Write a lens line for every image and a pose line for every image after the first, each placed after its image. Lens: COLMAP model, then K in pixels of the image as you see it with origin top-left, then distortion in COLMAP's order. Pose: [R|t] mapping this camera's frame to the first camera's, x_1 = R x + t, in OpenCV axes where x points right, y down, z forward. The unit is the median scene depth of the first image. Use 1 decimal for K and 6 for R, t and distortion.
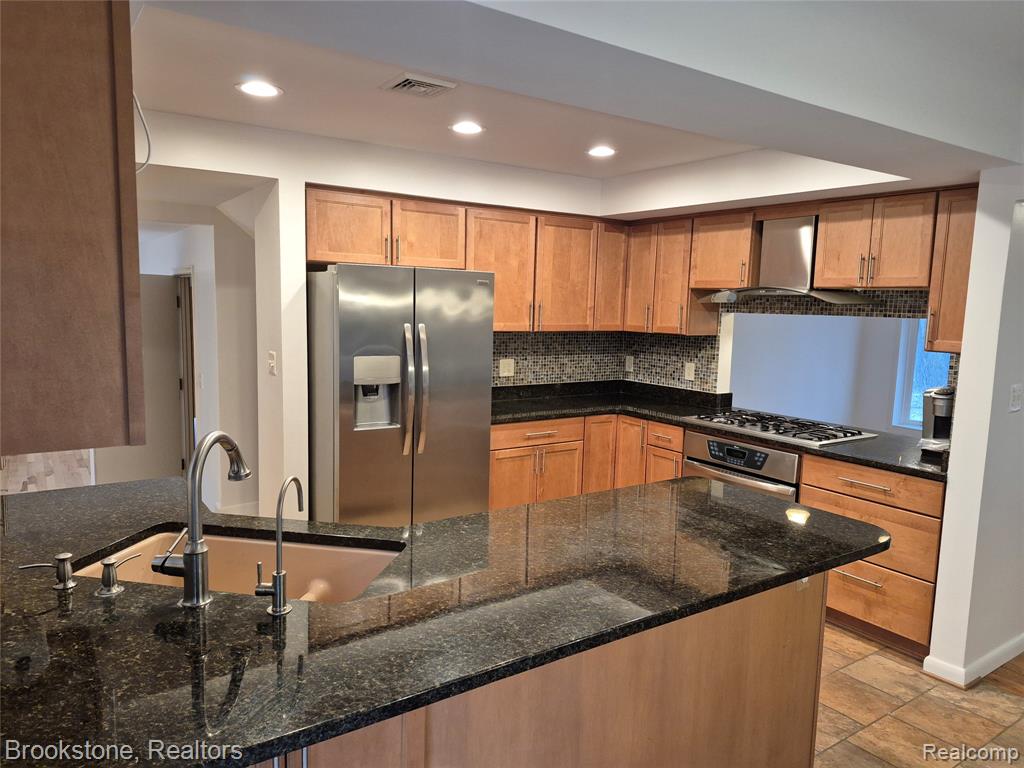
lens RADIAL K [[686.1, 0, 512.0], [0, 686.1, 384.0], [0, 0, 1]] dist [-0.004213, -0.000814]
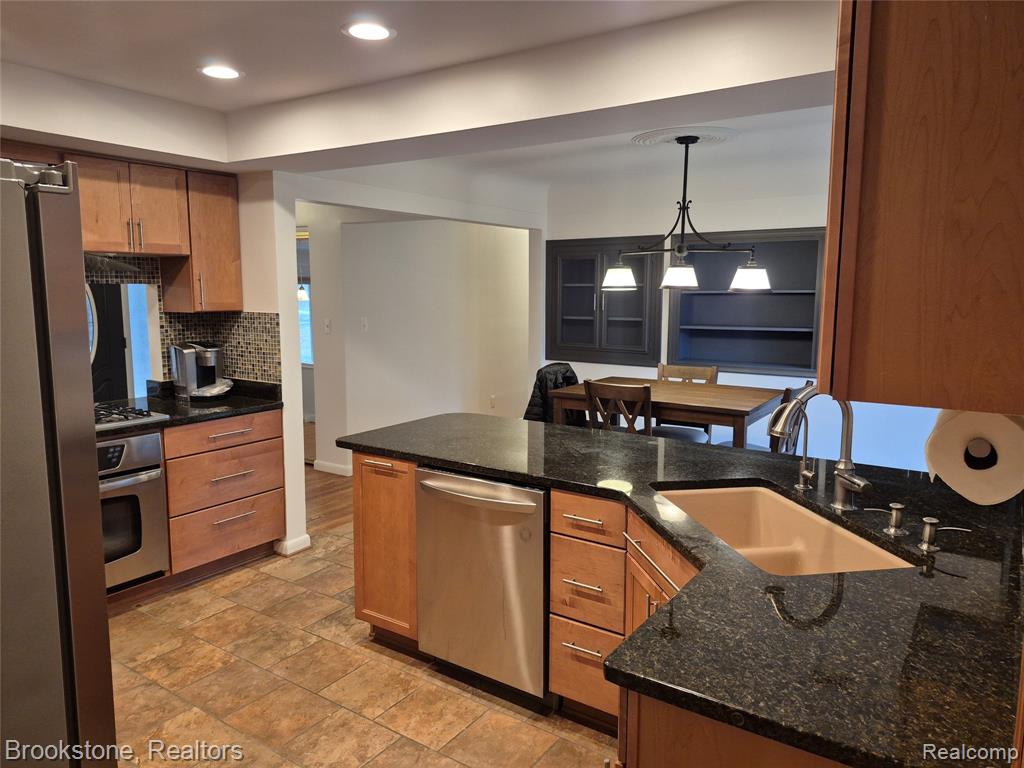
lens RADIAL K [[678.3, 0, 511.3], [0, 678.3, 369.8], [0, 0, 1]] dist [0.116117, -0.137235]
pose [[-0.309365, -0.152810, 0.938586, -0.653957], [0.096710, 0.976831, 0.190913, -0.123690], [-0.946013, 0.149832, -0.287419, 0.851252]]
